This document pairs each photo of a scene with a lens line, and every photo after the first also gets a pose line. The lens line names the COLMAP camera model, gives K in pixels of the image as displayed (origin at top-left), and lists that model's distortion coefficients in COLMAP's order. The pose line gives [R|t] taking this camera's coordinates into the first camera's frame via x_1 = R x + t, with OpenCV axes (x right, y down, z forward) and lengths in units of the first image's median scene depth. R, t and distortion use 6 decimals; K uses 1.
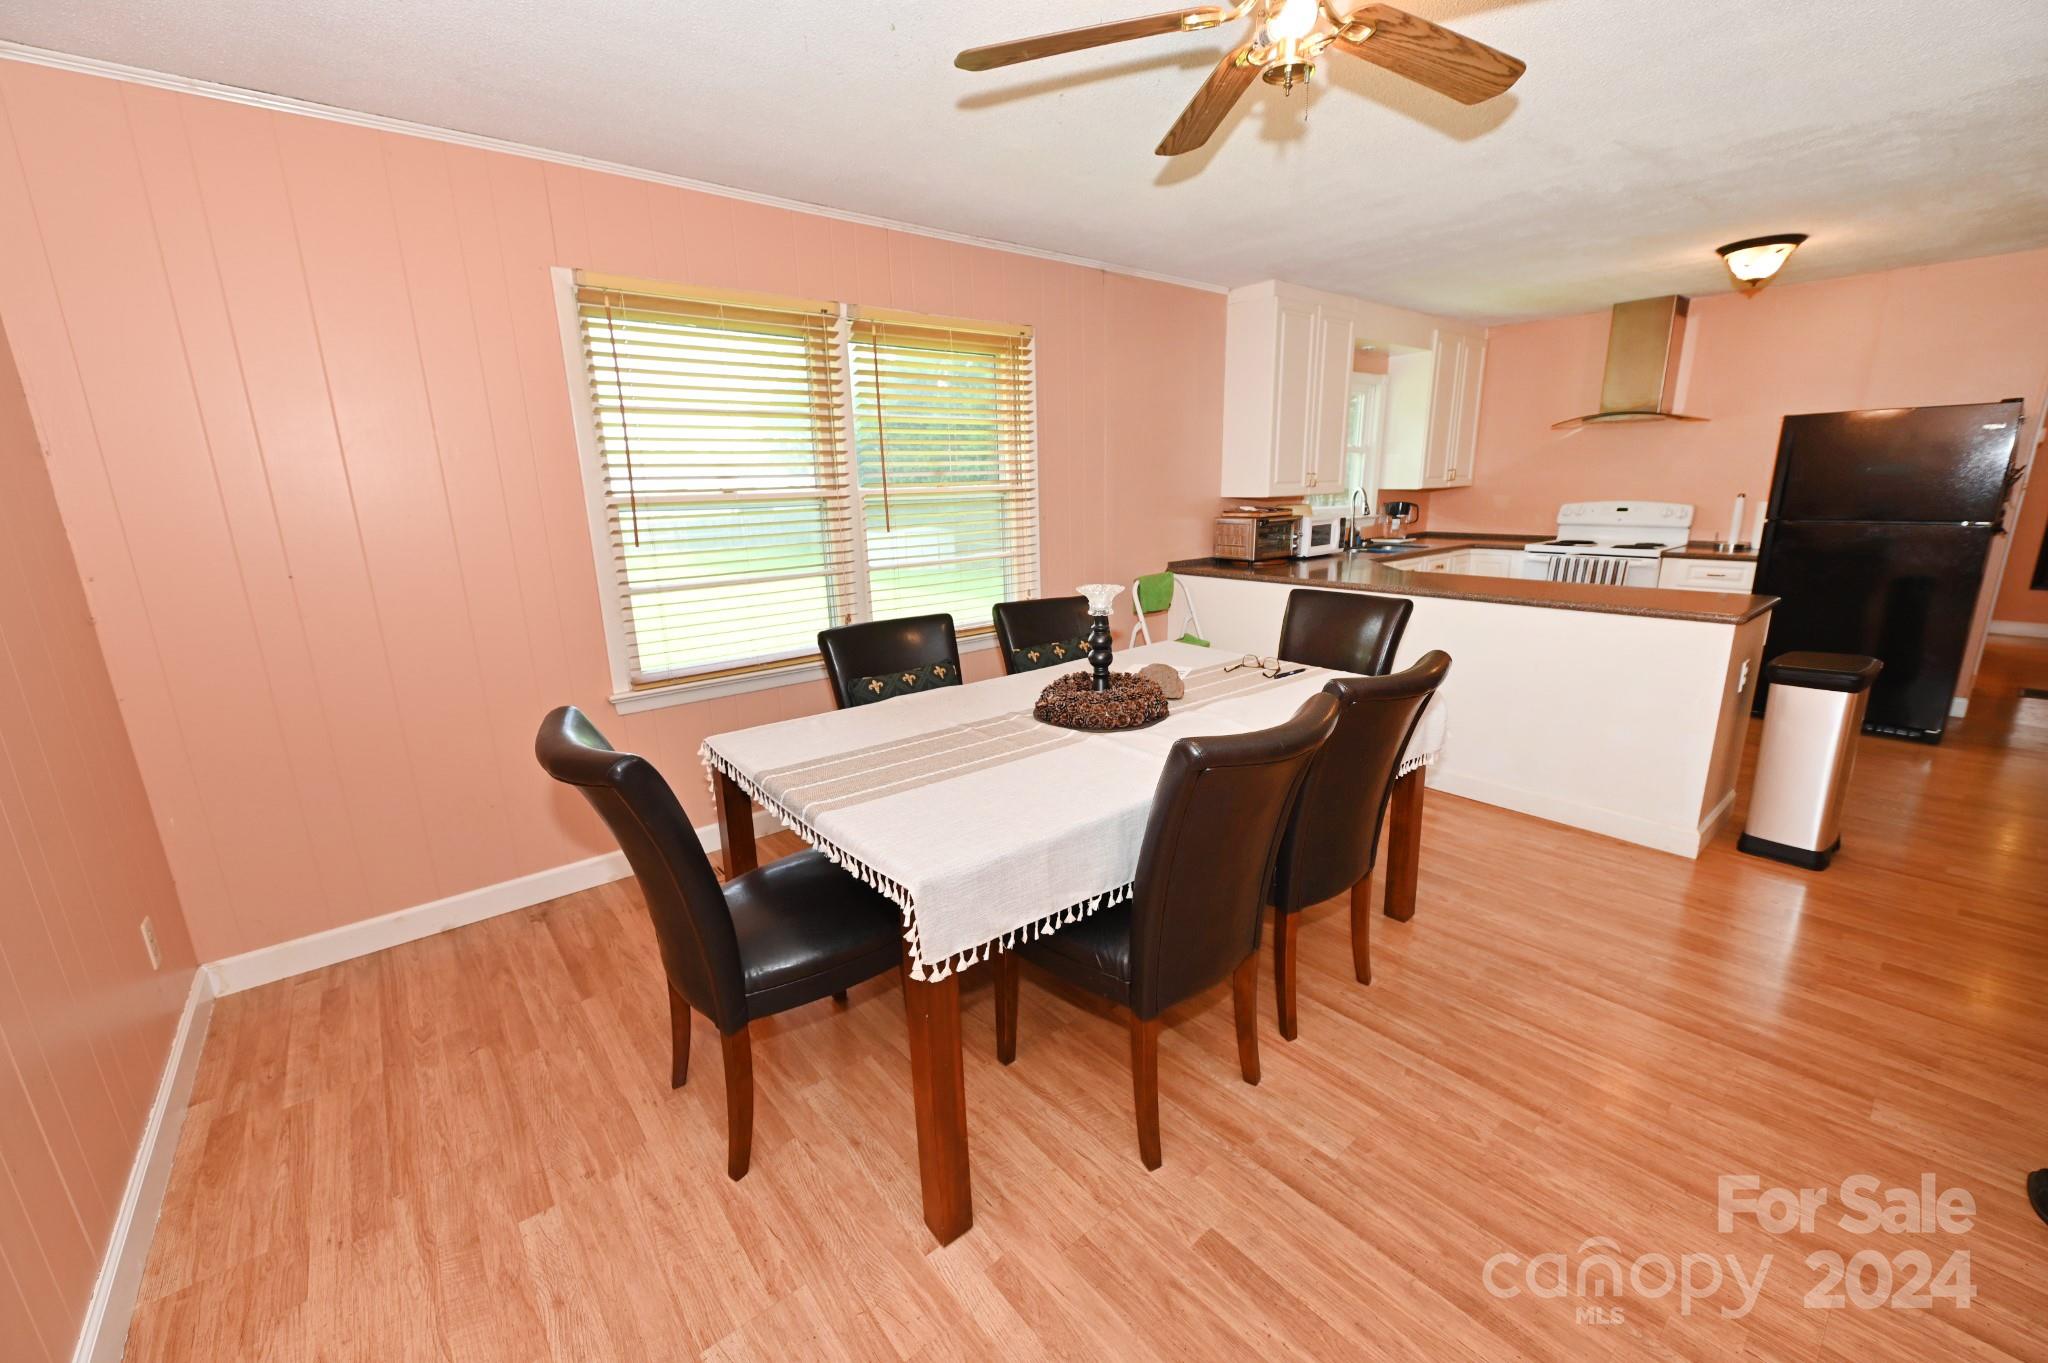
lens RADIAL K [[810.9, 0, 1027.3], [0, 810.9, 680.3], [0, 0, 1]] dist [-0.007716, -0.001083]
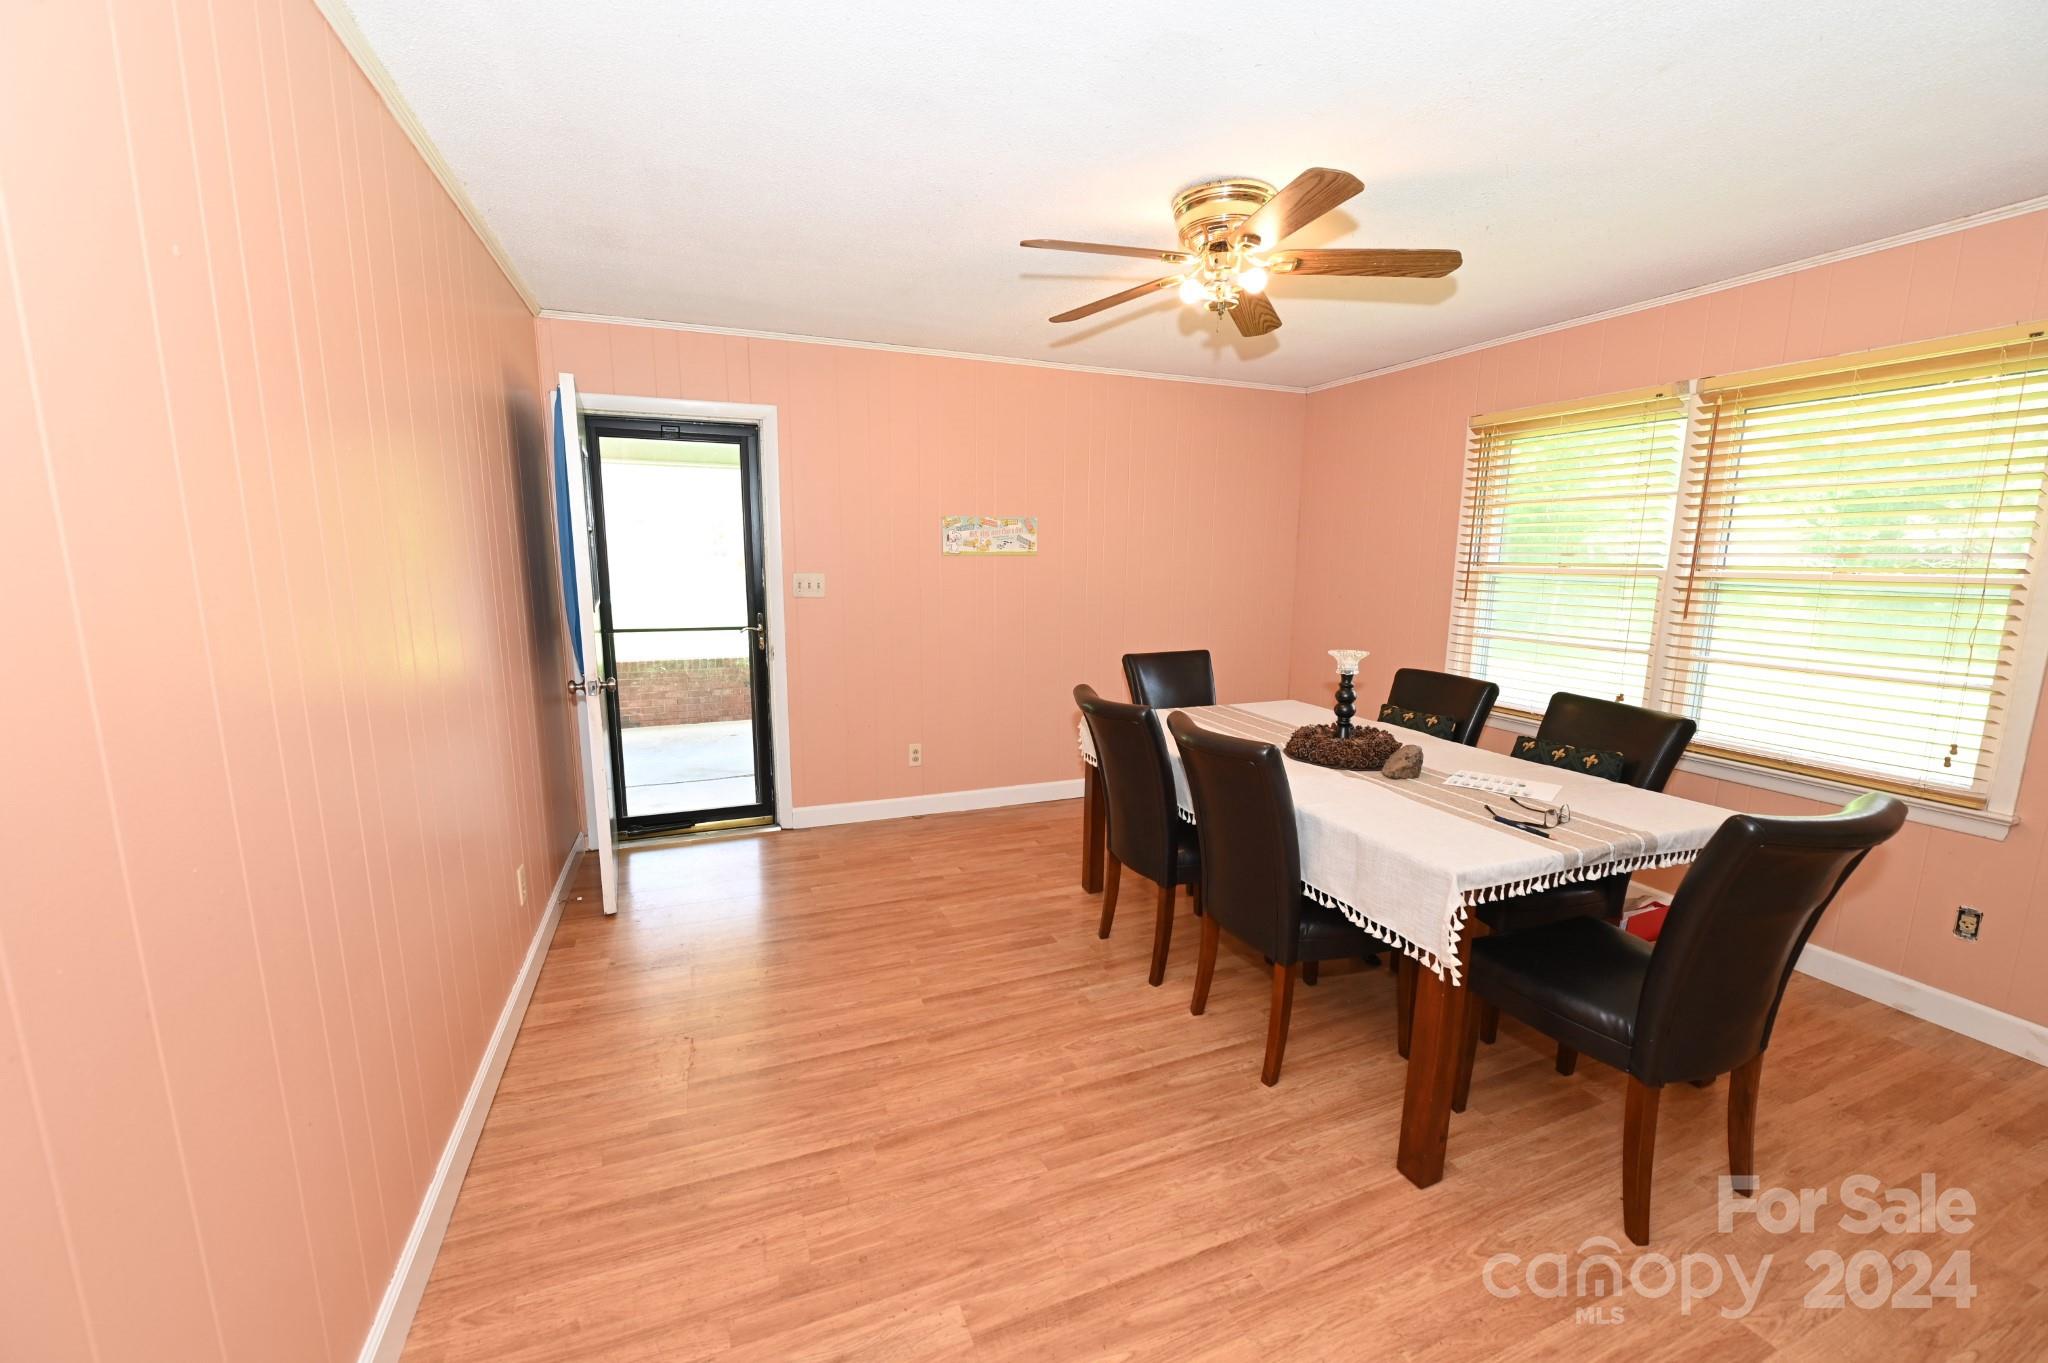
lens RADIAL K [[810.9, 0, 1023.9], [0, 810.9, 688.8], [0, 0, 1]] dist [-0.007716, -0.001083]
pose [[-0.305952, 0.178661, -0.935133, 0.848271], [-0.227408, 0.940087, 0.254010, -0.159066], [0.924489, 0.290371, -0.246992, 0.531525]]
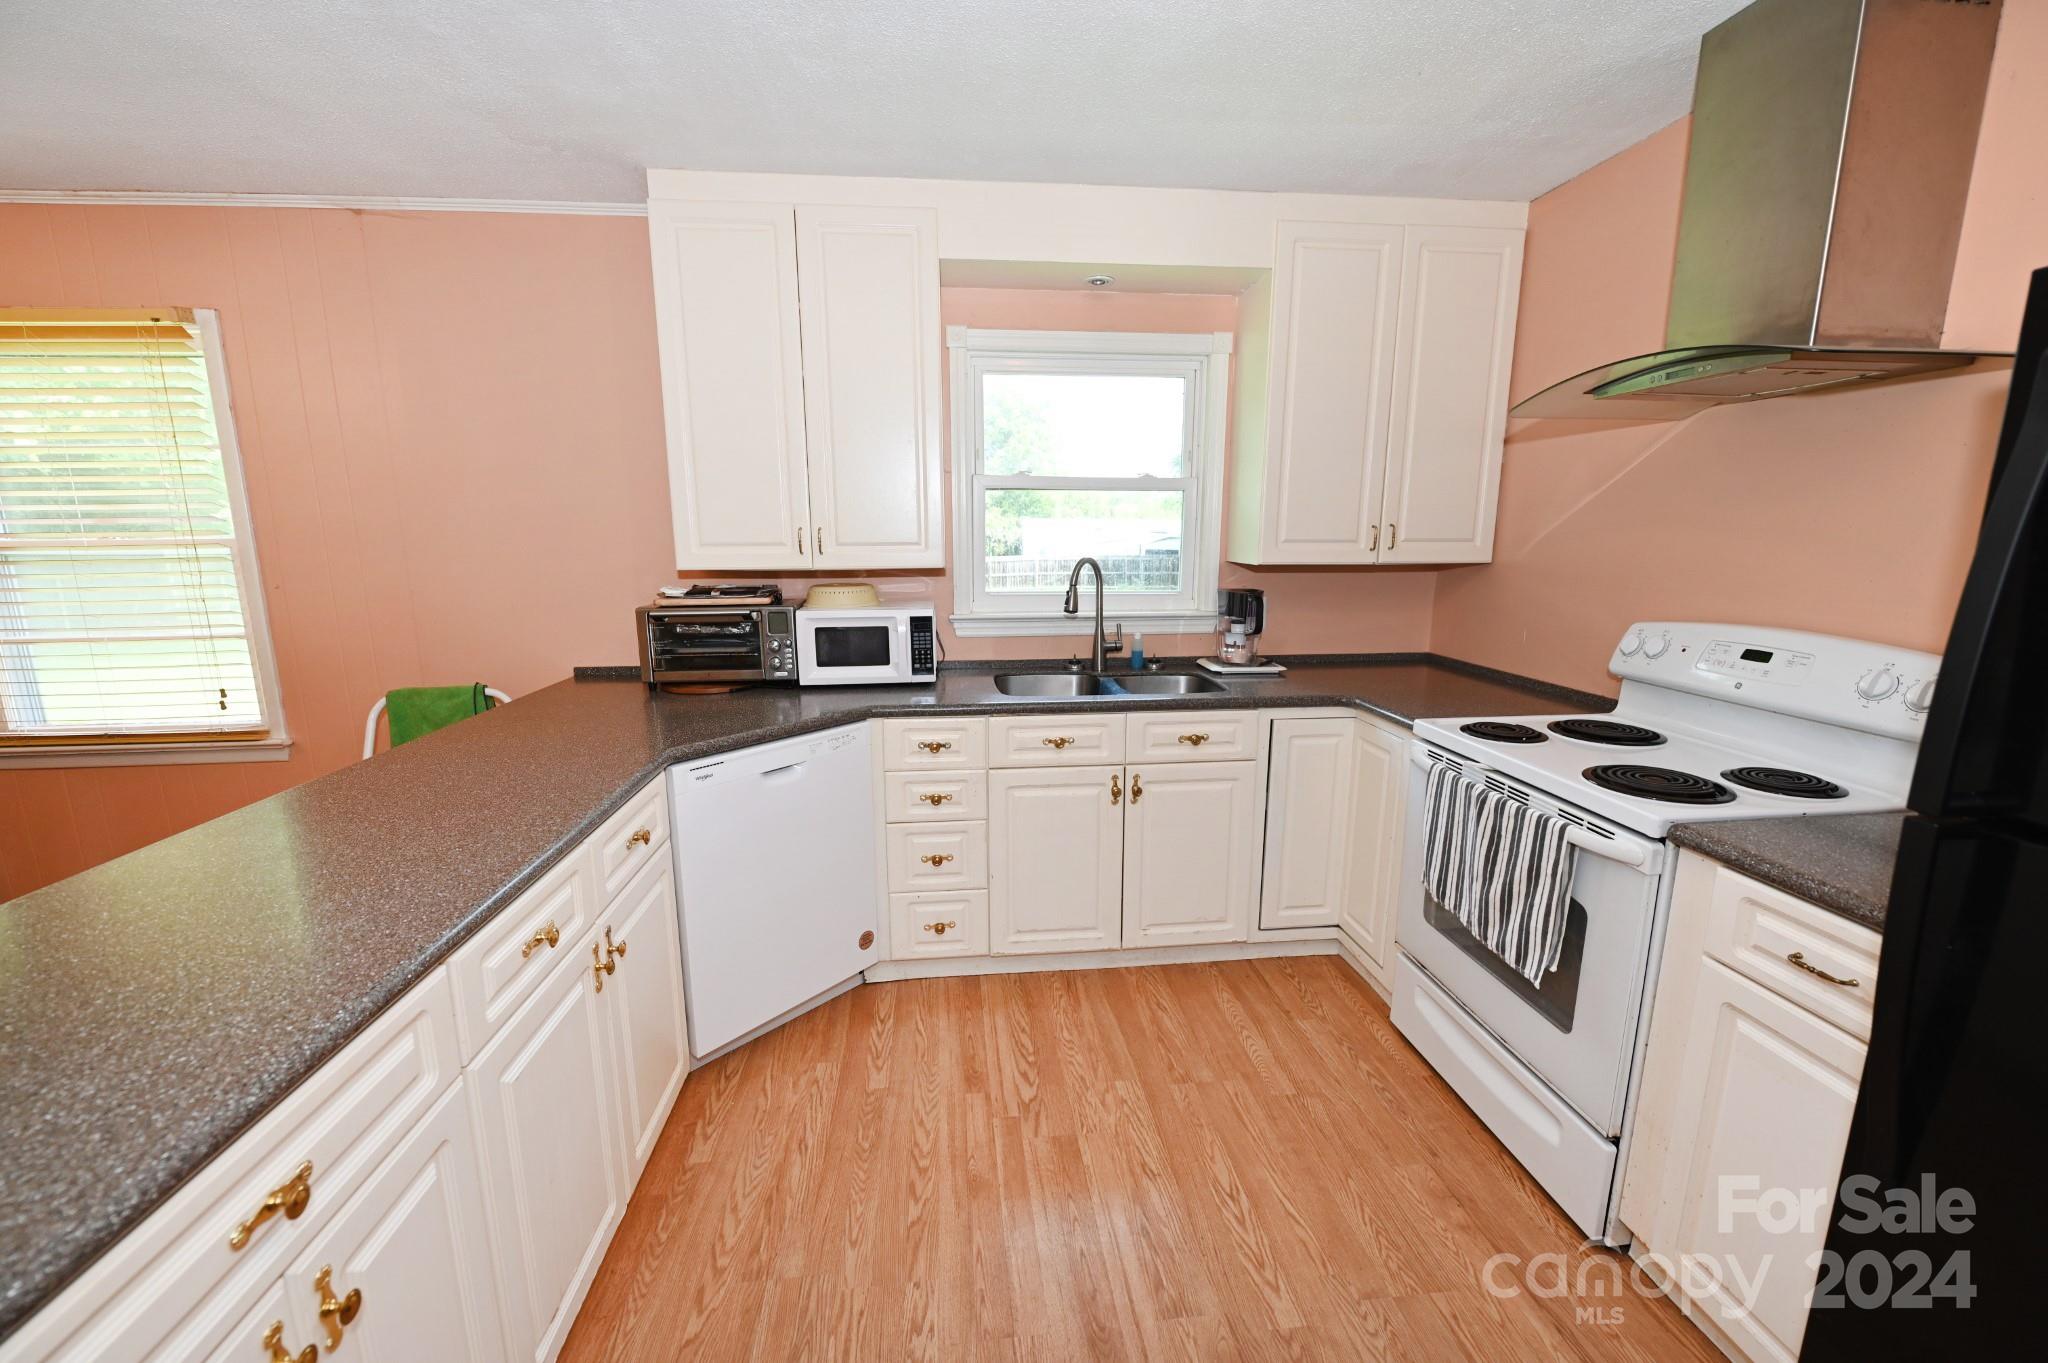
lens RADIAL K [[810.9, 0, 1024.4], [0, 810.9, 681.5], [0, 0, 1]] dist [-0.007716, -0.001083]
pose [[0.830954, 0.122863, -0.542605, 1.021481], [-0.149734, 0.988711, -0.005429, -0.236432], [0.535813, 0.085757, 0.839970, 0.865407]]
